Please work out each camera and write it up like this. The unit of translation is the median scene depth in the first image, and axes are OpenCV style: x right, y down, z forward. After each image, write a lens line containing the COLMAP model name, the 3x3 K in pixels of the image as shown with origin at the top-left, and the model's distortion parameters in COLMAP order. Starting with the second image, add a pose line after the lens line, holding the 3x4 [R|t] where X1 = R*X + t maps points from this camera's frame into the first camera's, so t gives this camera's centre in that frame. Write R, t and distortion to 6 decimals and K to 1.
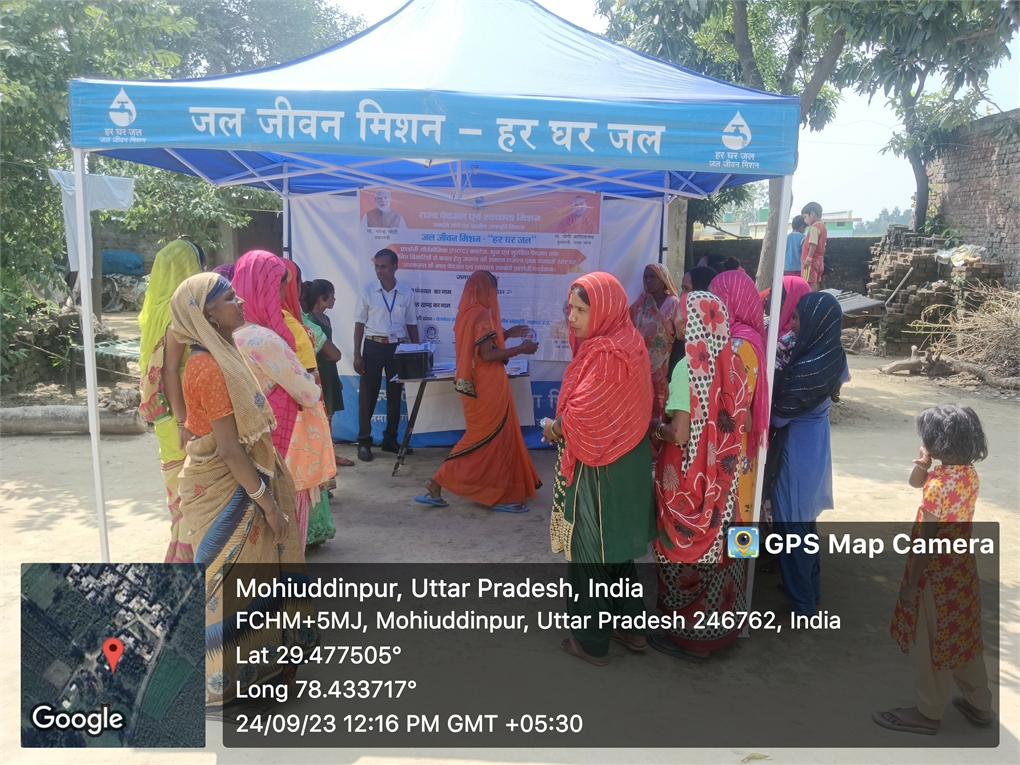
lens RADIAL K [[767.1, 0, 510.6], [0, 767.1, 384.7], [0, 0, 1]] dist [-0.008567, -0.027678]
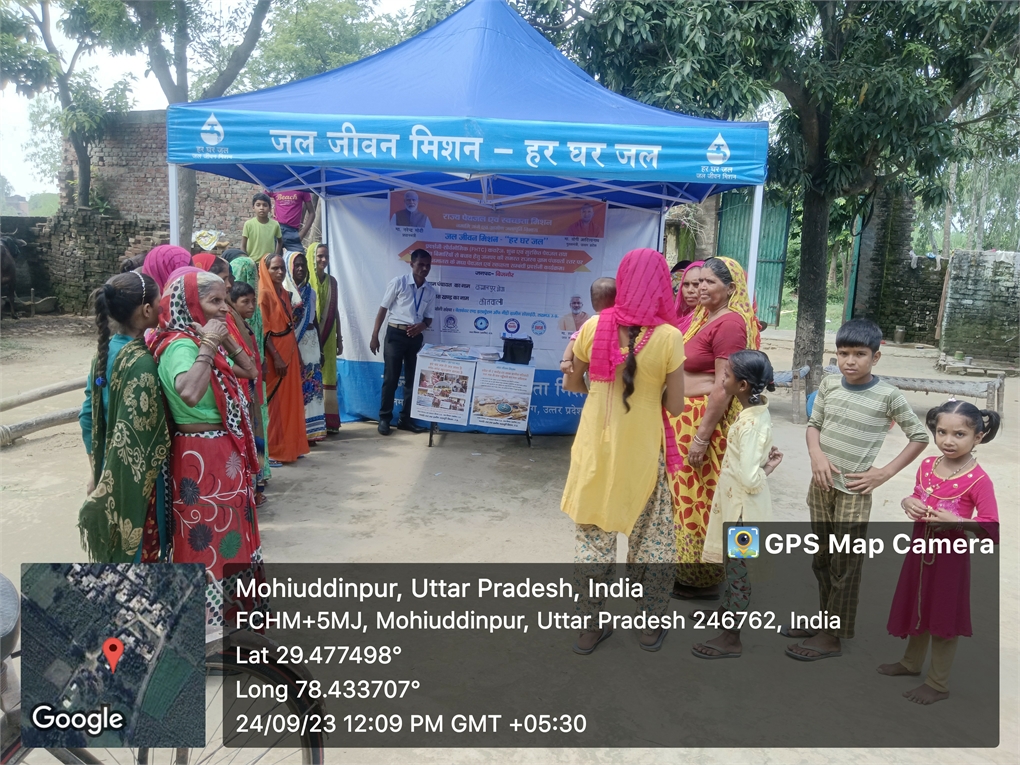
lens RADIAL K [[767.1, 0, 510.6], [0, 767.1, 384.7], [0, 0, 1]] dist [-0.008567, -0.027678]
pose [[0.999999, 0.001131, -0.000714, -0.040219], [-0.001131, 0.999999, -0.000085, 0.038679], [0.000714, 0.000085, 1.000000, -0.211147]]
